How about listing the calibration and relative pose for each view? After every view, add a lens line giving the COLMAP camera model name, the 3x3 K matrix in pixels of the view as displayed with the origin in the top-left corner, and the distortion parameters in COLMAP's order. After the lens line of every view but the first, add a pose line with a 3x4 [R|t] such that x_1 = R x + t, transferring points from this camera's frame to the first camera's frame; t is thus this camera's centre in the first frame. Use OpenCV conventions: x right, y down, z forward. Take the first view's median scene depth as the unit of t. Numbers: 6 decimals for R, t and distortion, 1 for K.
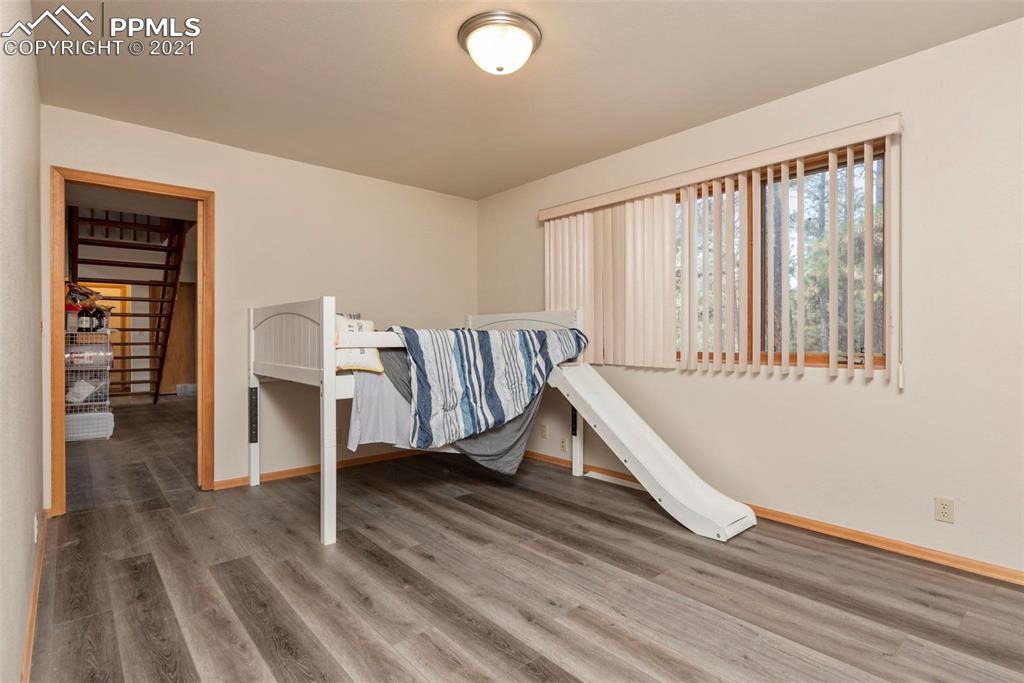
lens RADIAL K [[510.4, 0, 512.0], [0, 510.4, 341.5], [0, 0, 1]] dist [-0.000297, 0.000062]
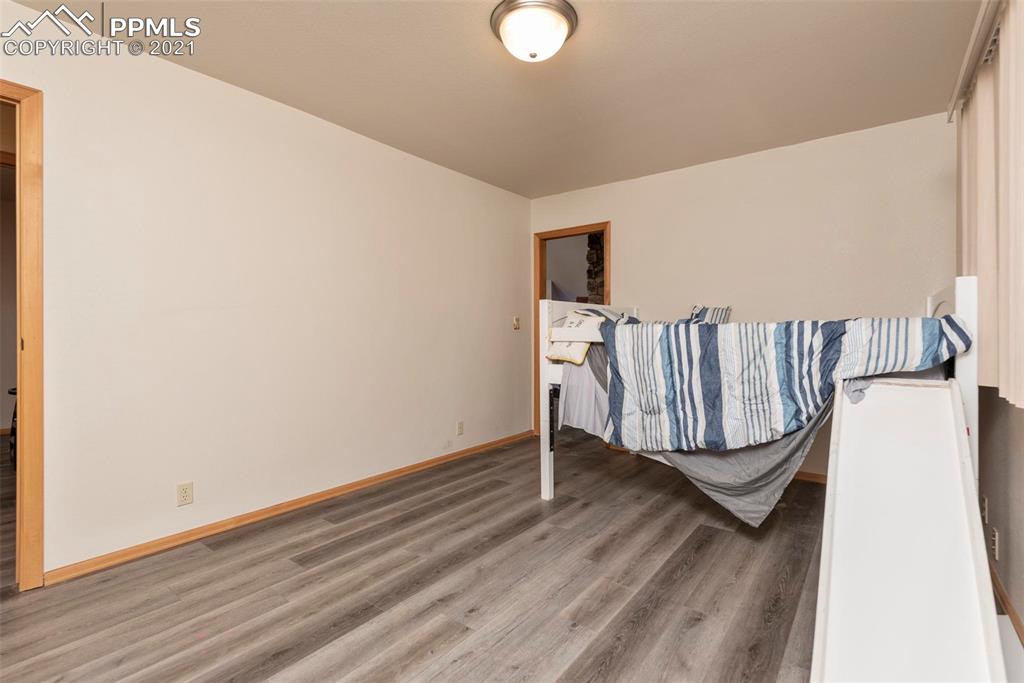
lens RADIAL K [[469.2, 0, 512.0], [0, 469.2, 341.5], [0, 0, 1]] dist [-0.001413, -0.000200]
pose [[0.186568, 0.019921, -0.982240, 0.737065], [-0.005283, 0.999800, 0.019274, -0.007655], [0.982428, 0.001593, 0.186636, 0.706084]]
